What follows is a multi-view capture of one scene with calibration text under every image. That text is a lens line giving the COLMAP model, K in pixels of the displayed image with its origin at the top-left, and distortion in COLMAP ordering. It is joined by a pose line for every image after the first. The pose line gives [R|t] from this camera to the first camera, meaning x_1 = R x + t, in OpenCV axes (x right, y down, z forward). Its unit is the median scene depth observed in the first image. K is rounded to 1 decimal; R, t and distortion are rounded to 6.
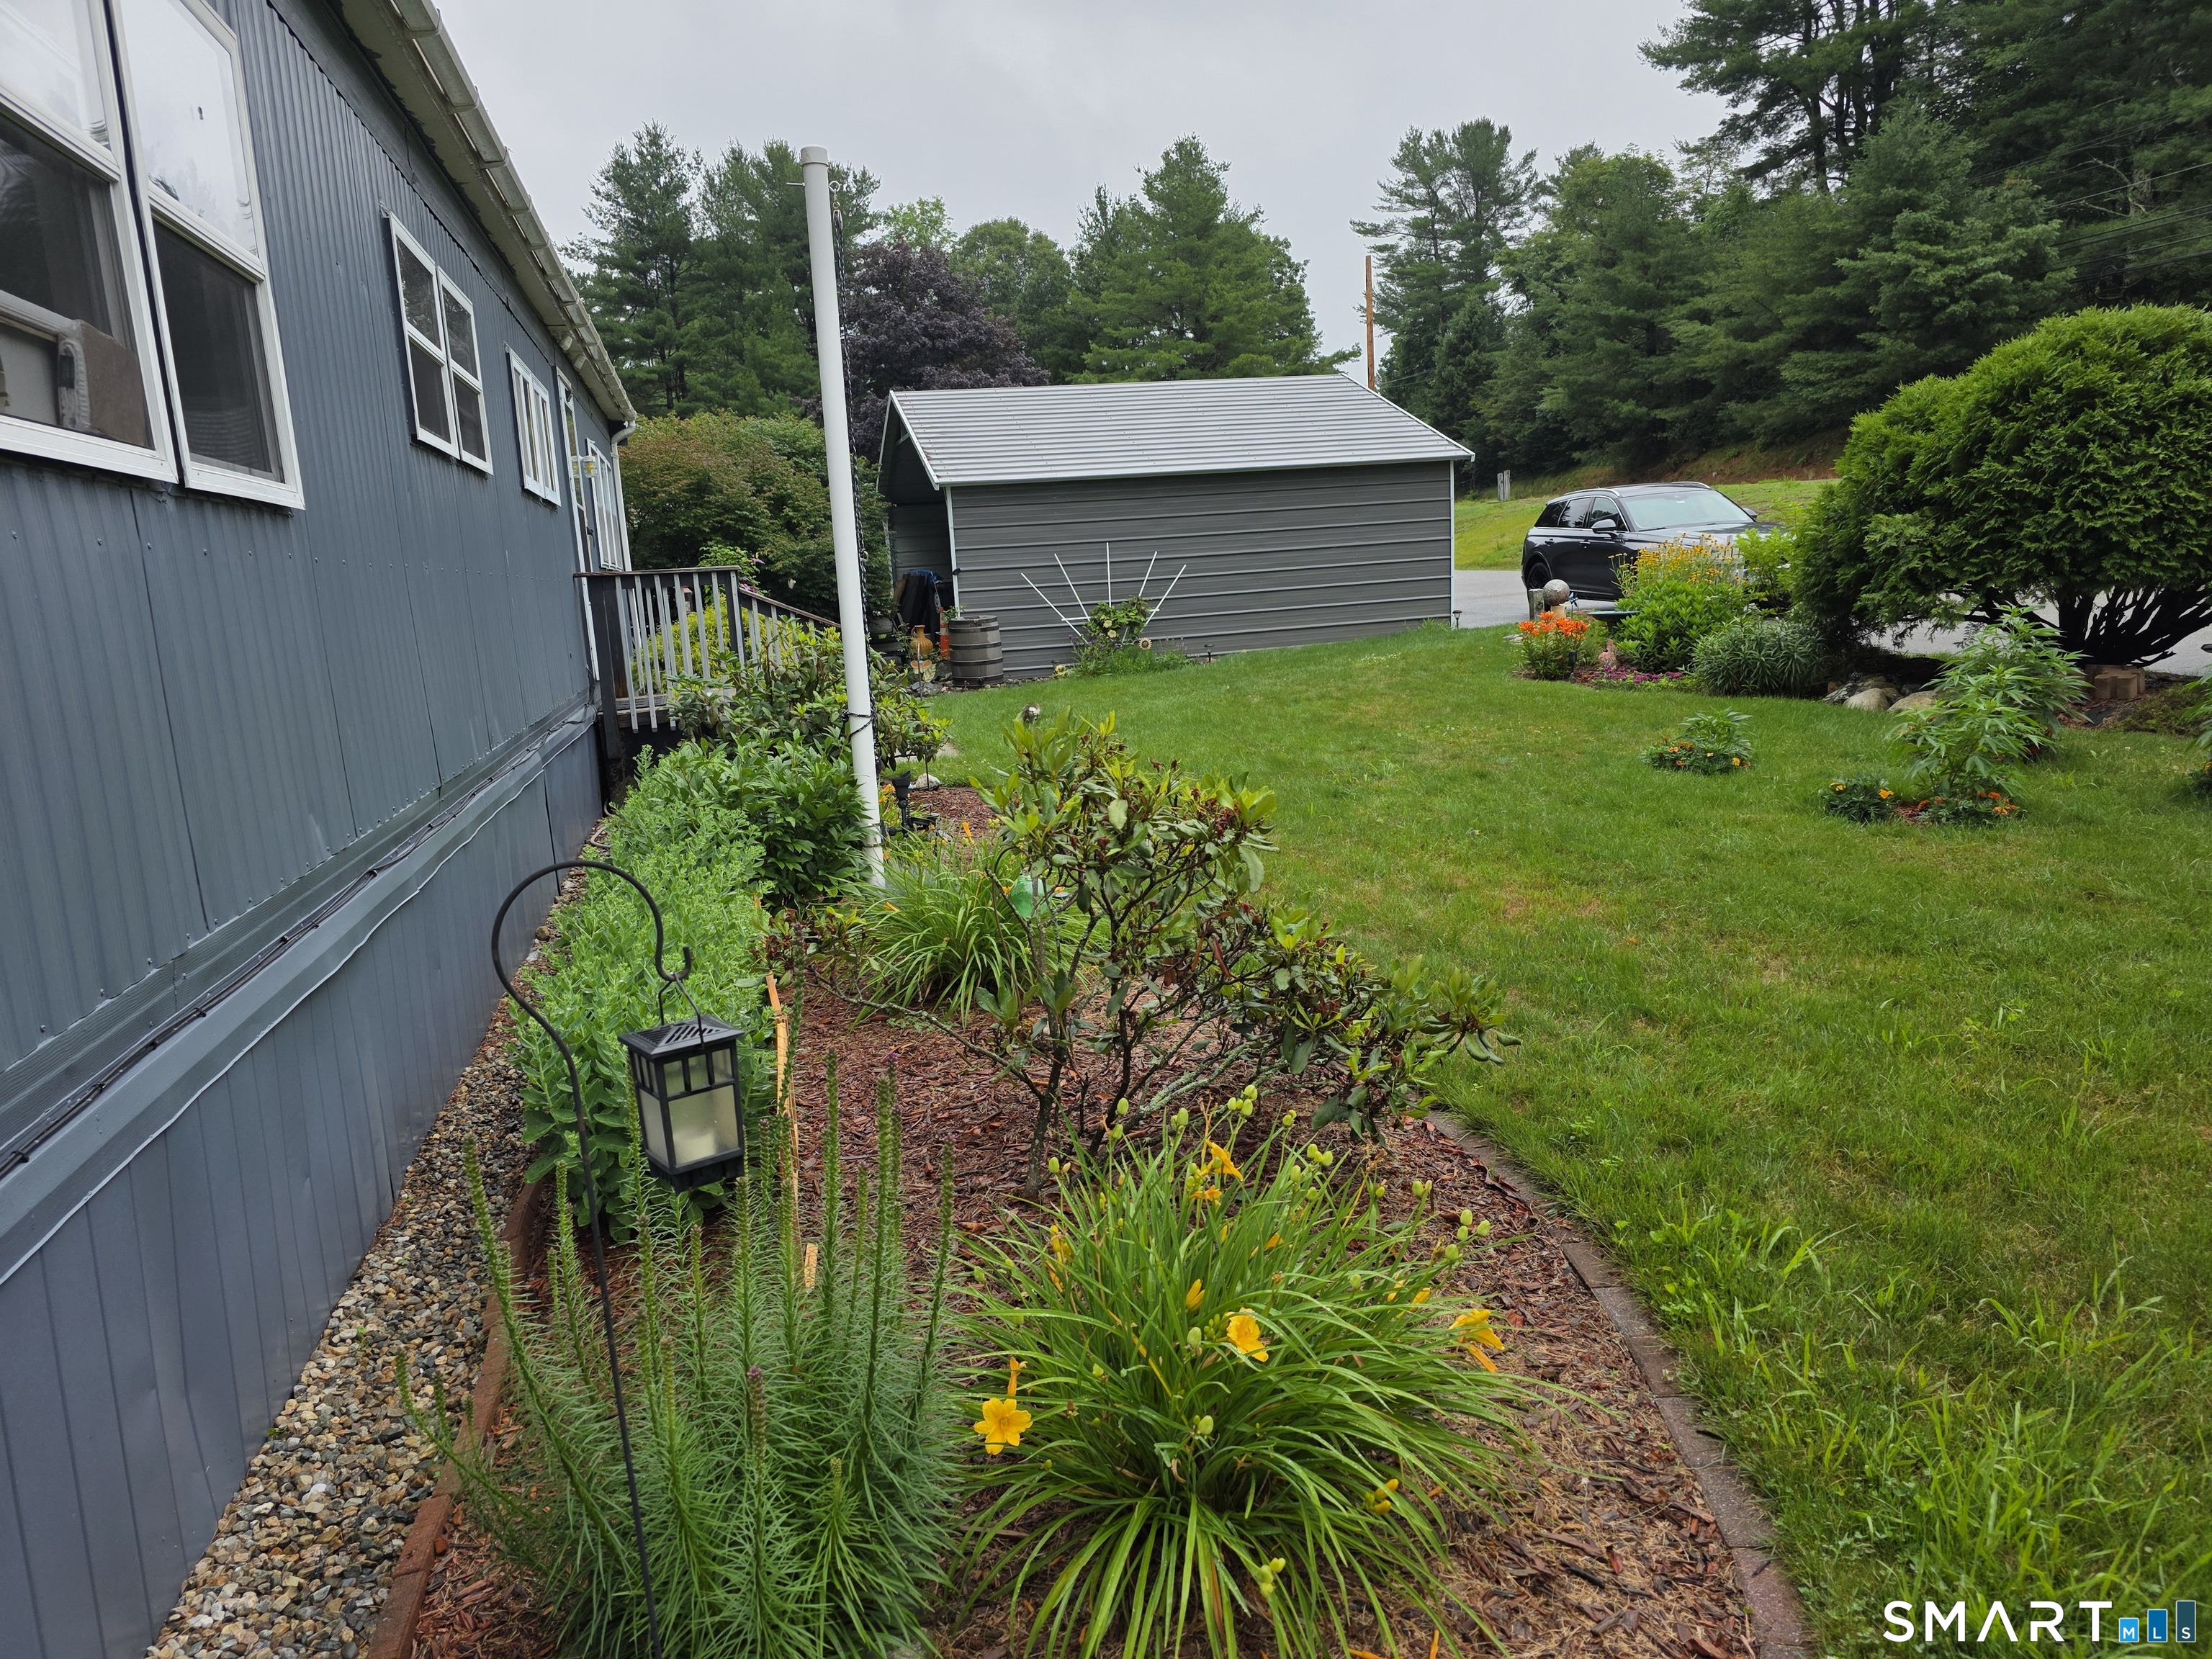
lens RADIAL K [[1503.4, 0, 1097.2], [0, 1503.4, 840.0], [0, 0, 1]] dist [0.054288, -0.051171]
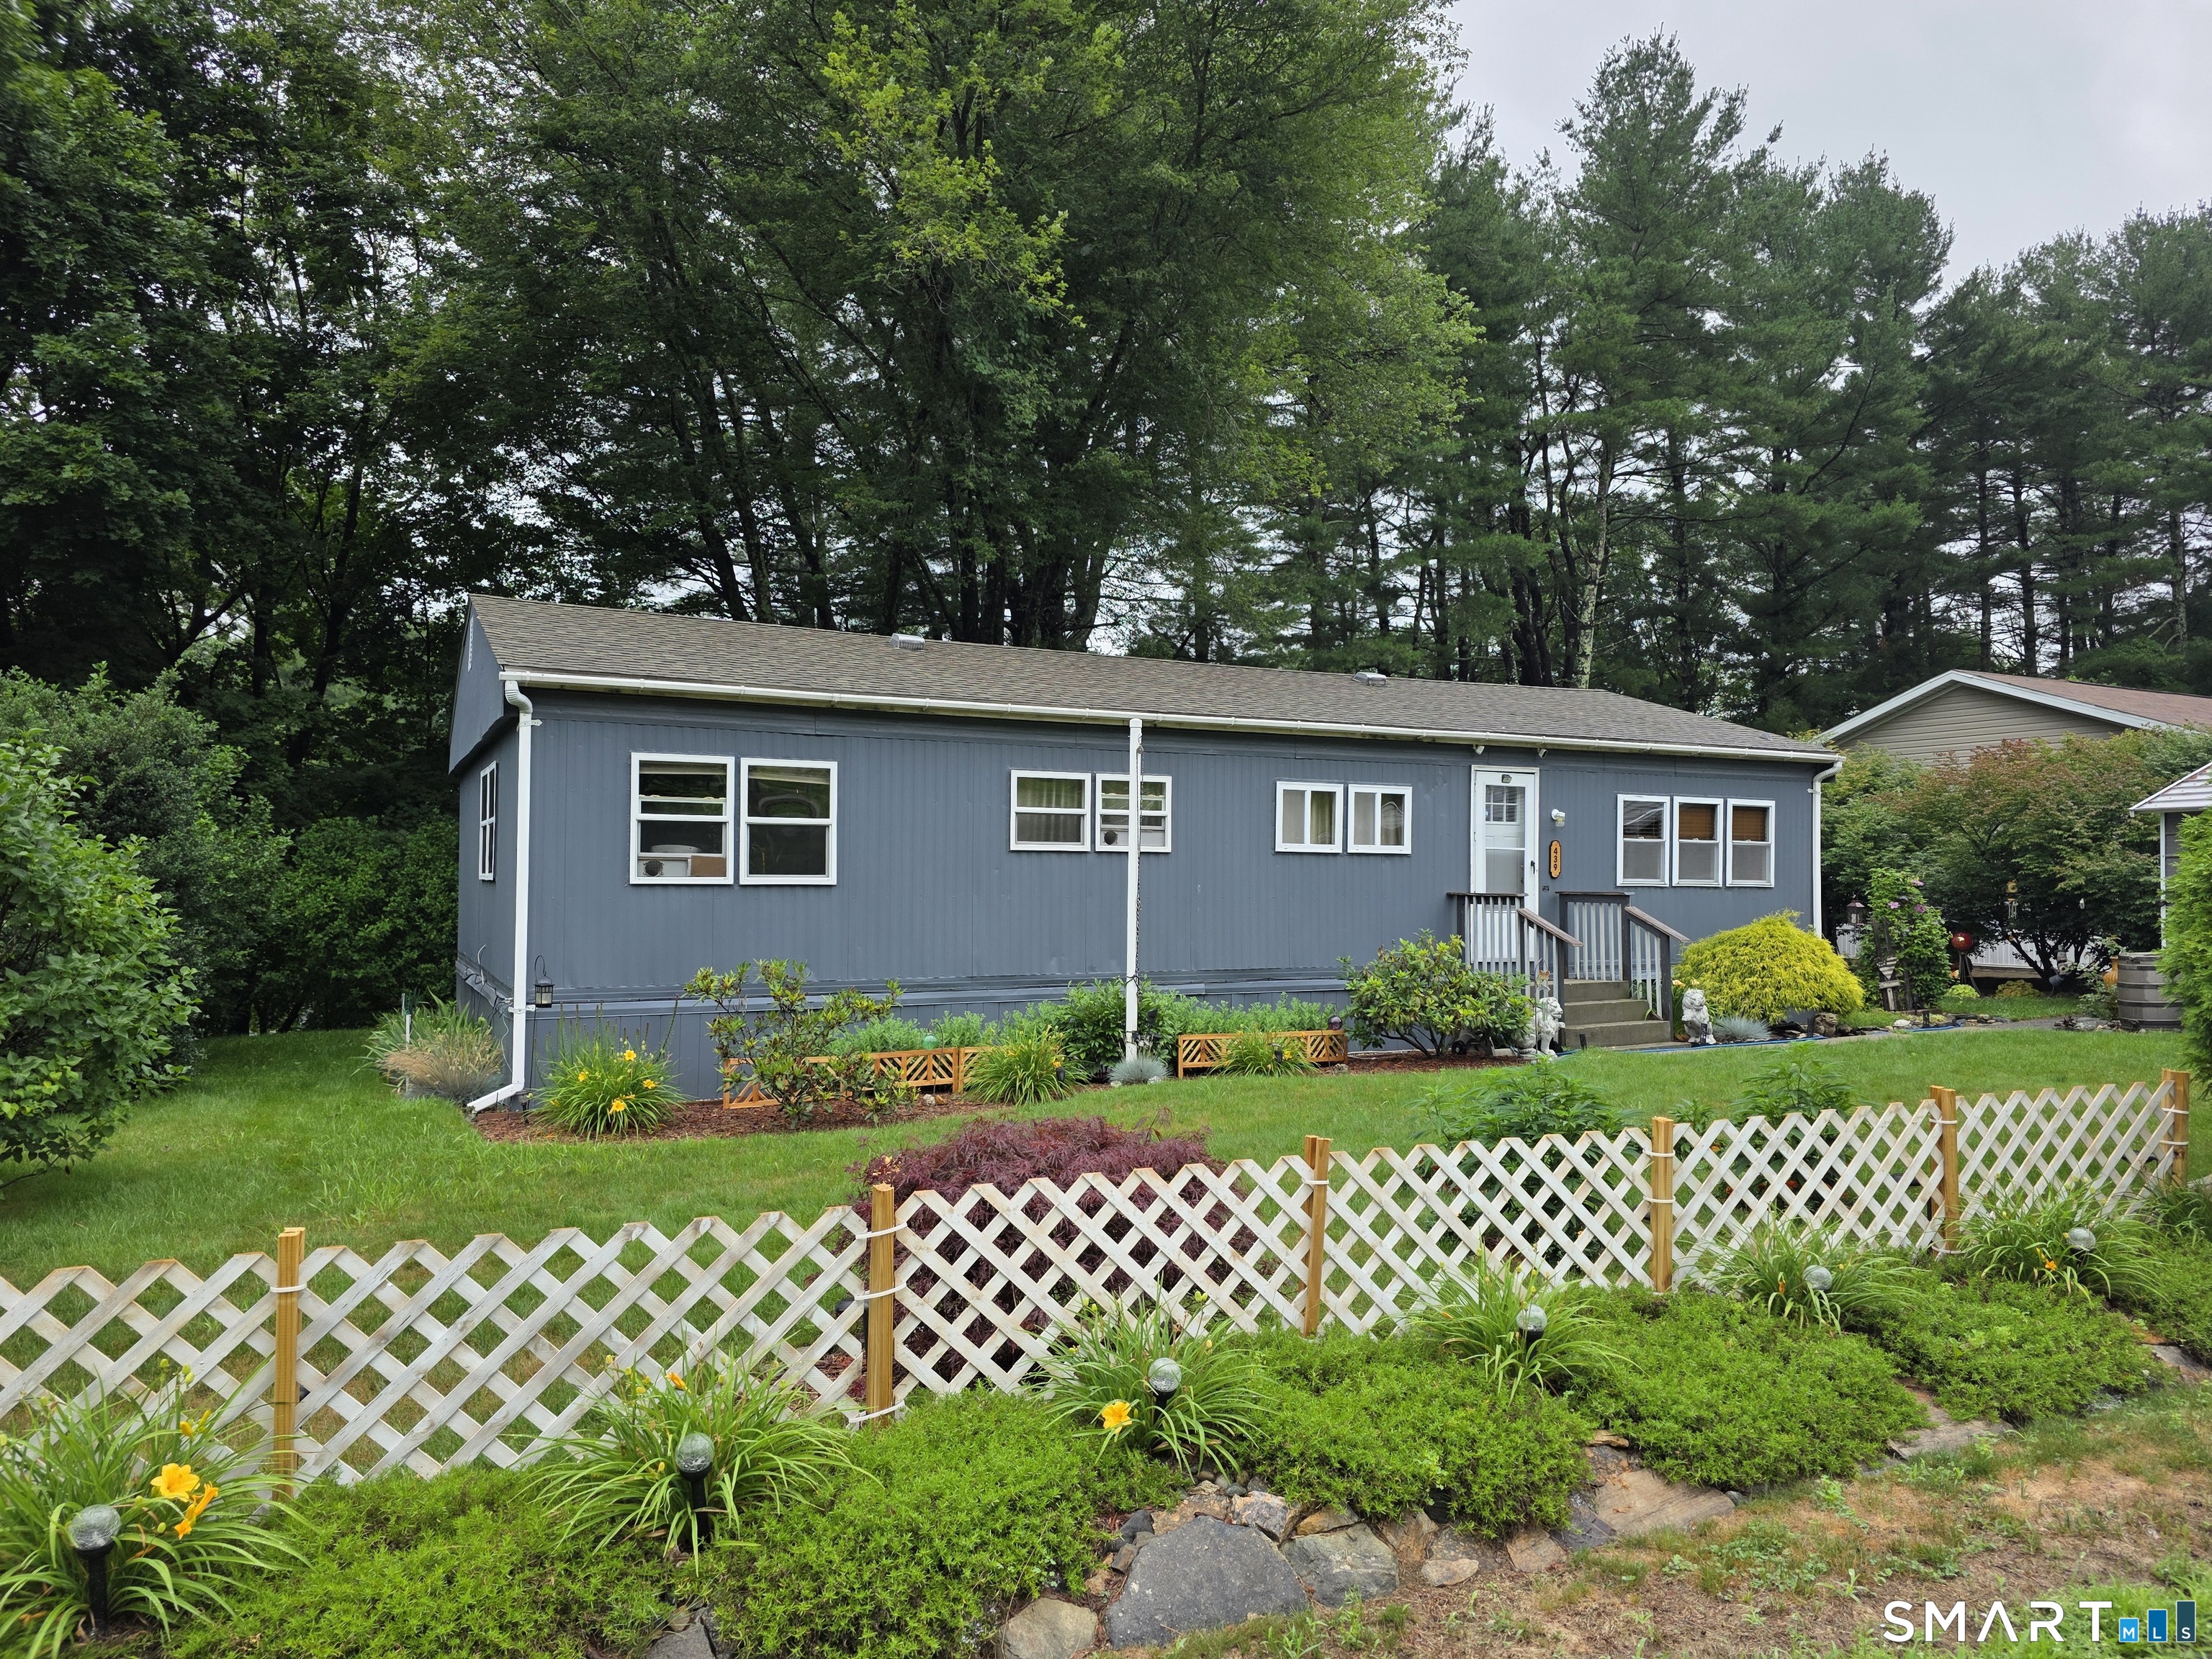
lens RADIAL K [[1503.4, 0, 1098.4], [0, 1503.4, 835.9], [0, 0, 1]] dist [0.054288, -0.051171]
pose [[0.214224, 0.024187, -0.976485, 0.151215], [-0.184524, 0.982695, -0.016141, -0.019324], [0.959197, 0.183643, 0.214980, 0.041266]]
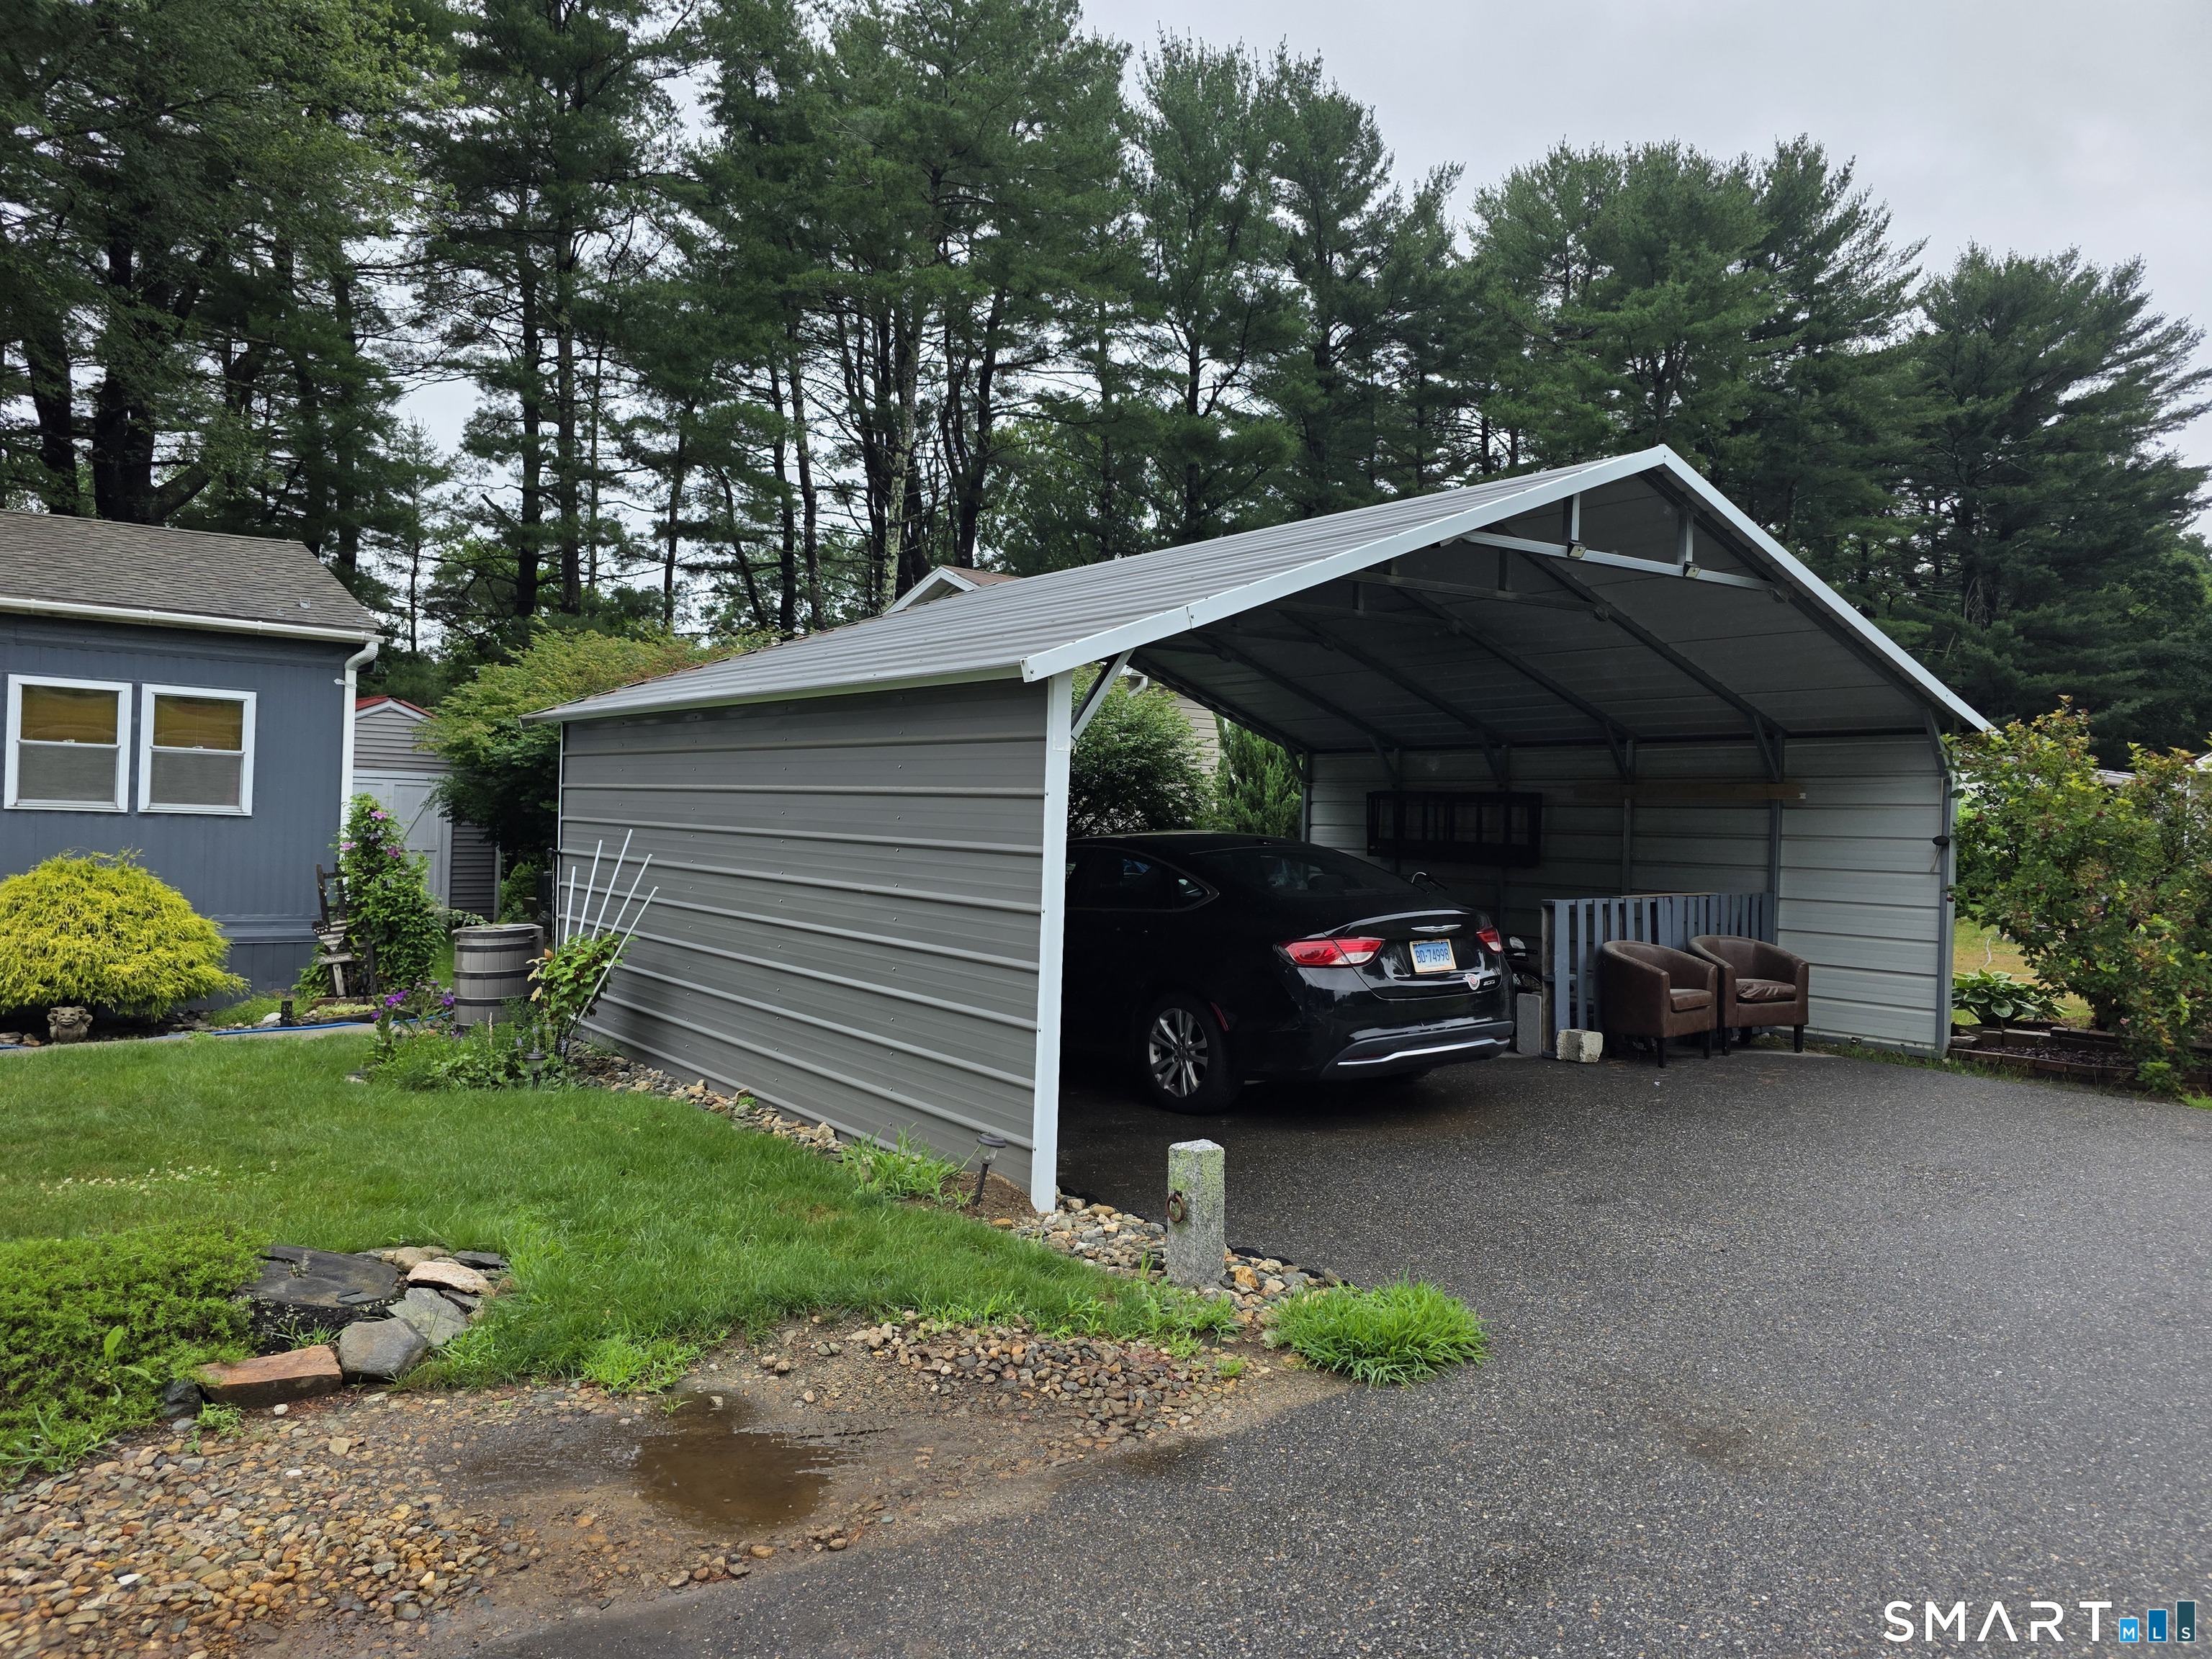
lens RADIAL K [[1503.4, 0, 1119.7], [0, 1503.4, 825.7], [0, 0, 1]] dist [0.054288, -0.051171]
pose [[0.389277, 0.073691, -0.918168, 0.131427], [-0.214919, 0.976549, -0.012743, -0.052857], [0.895697, 0.202292, 0.395985, 0.218929]]
